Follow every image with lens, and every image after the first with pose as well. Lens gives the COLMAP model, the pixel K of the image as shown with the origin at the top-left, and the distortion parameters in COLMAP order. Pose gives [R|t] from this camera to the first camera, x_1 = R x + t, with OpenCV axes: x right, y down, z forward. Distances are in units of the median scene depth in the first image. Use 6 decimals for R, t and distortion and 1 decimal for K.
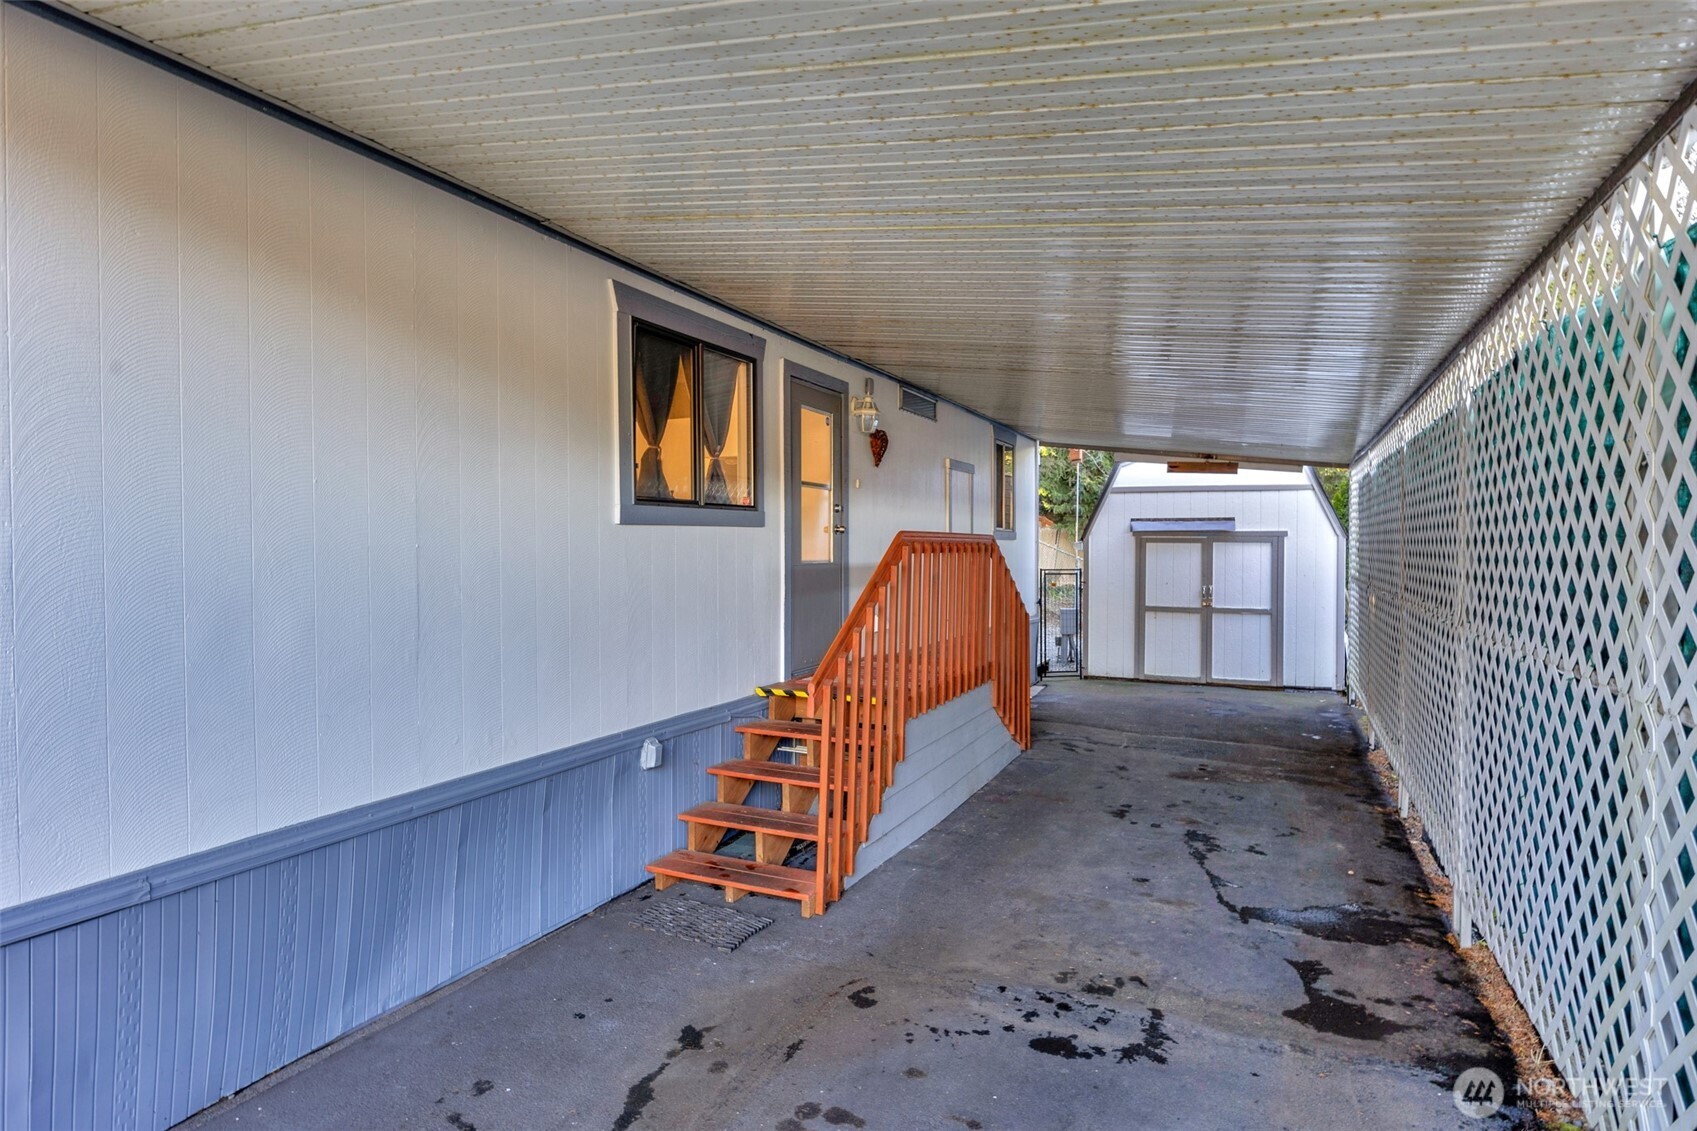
lens RADIAL K [[964.5, 0, 854.4], [0, 964.5, 554.9], [0, 0, 1]] dist [-0.003980, -0.002489]
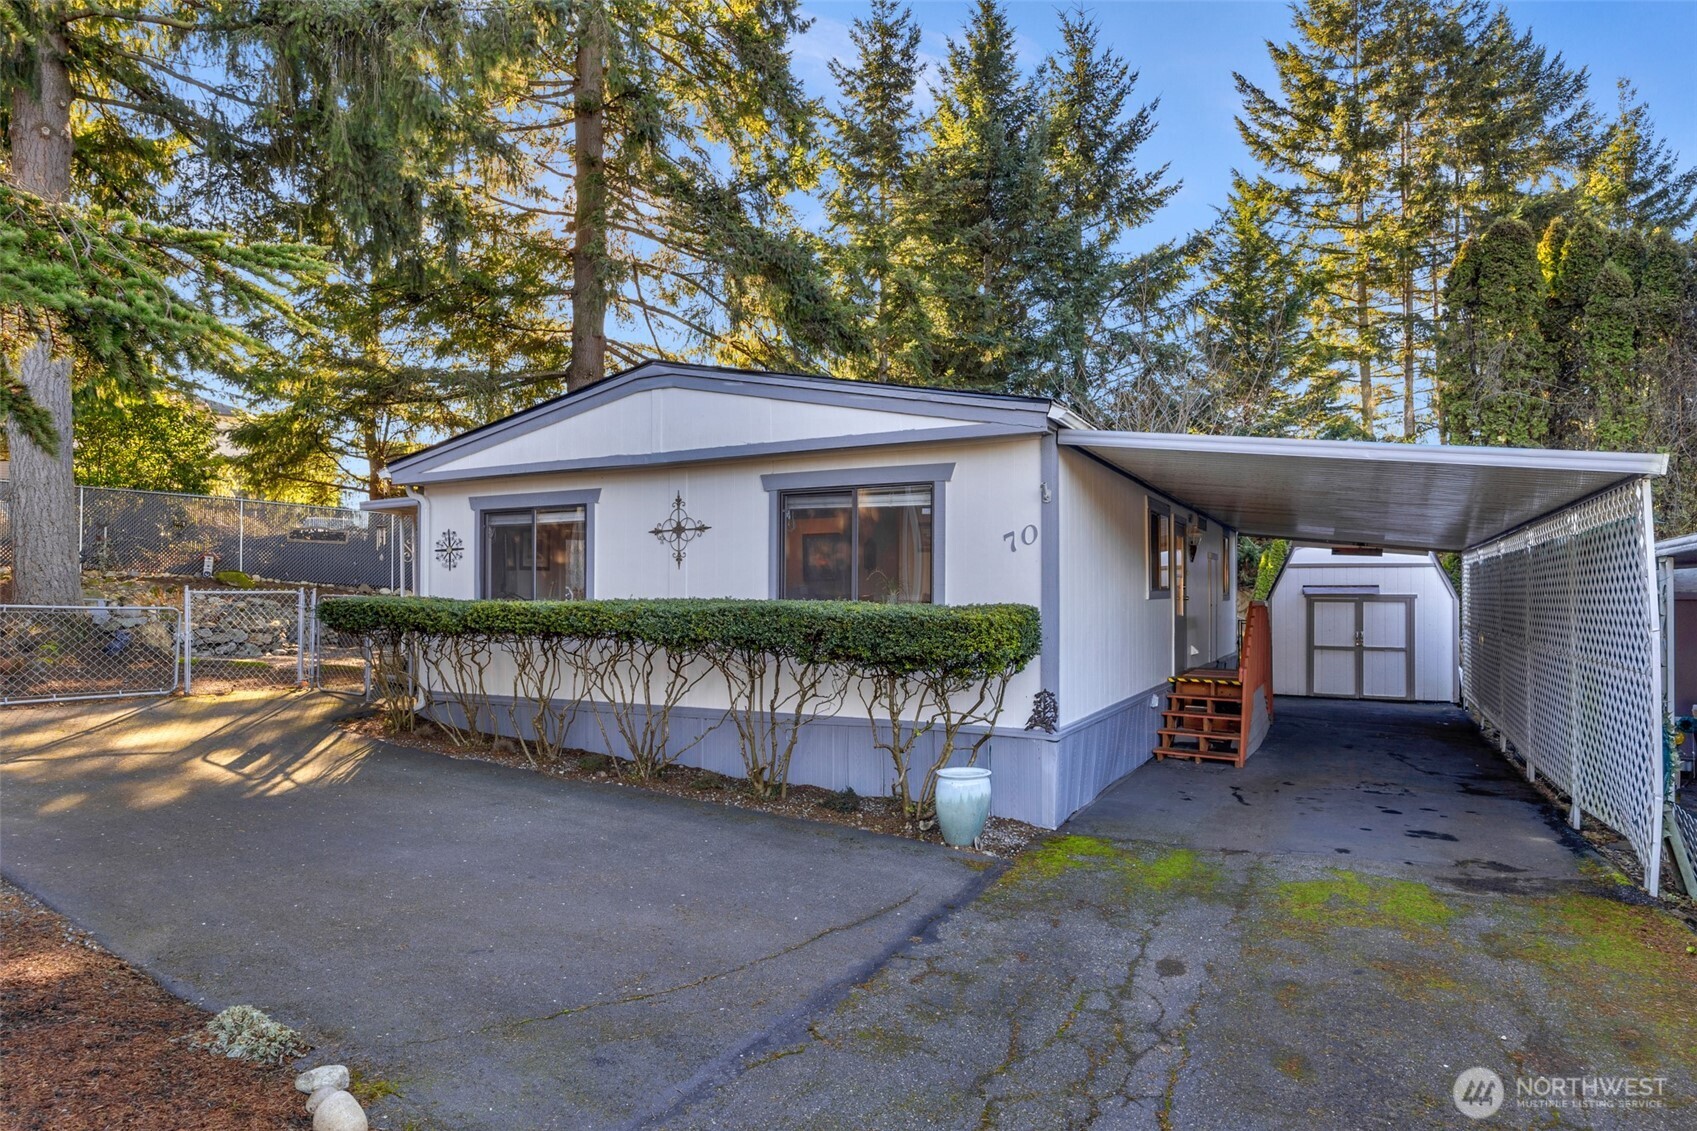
lens RADIAL K [[964.5, 0, 841.3], [0, 964.5, 581.9], [0, 0, 1]] dist [-0.003980, -0.002489]
pose [[0.996742, 0.000807, -0.080657, -0.304508], [-0.002832, 0.999683, -0.024998, -0.005026], [0.080612, 0.025145, 0.996428, -0.529239]]
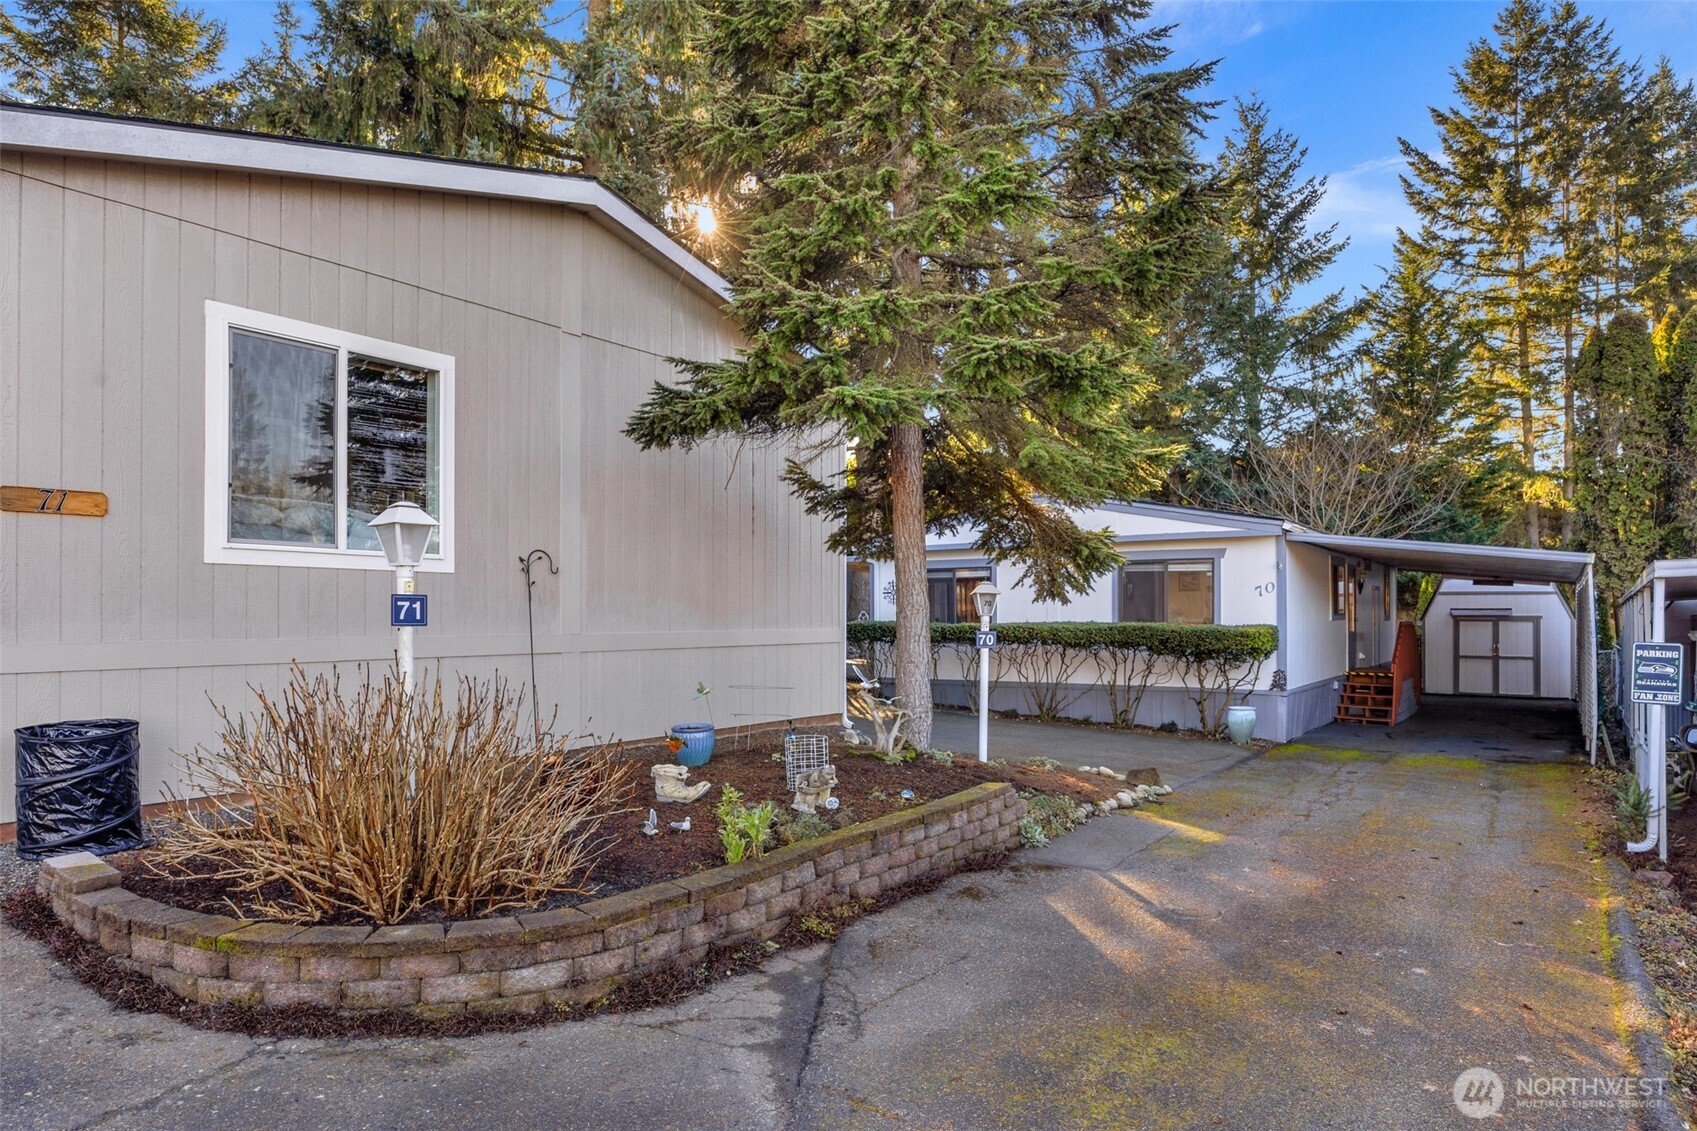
lens RADIAL K [[1033.0, 0, 844.3], [0, 1033.0, 604.0], [0, 0, 1]] dist [-0.014878, 0.005030]
pose [[0.980807, -0.002907, -0.194962, -0.500374], [-0.001012, 0.999800, -0.019997, -0.005688], [0.194981, 0.019811, 0.980607, -1.241737]]
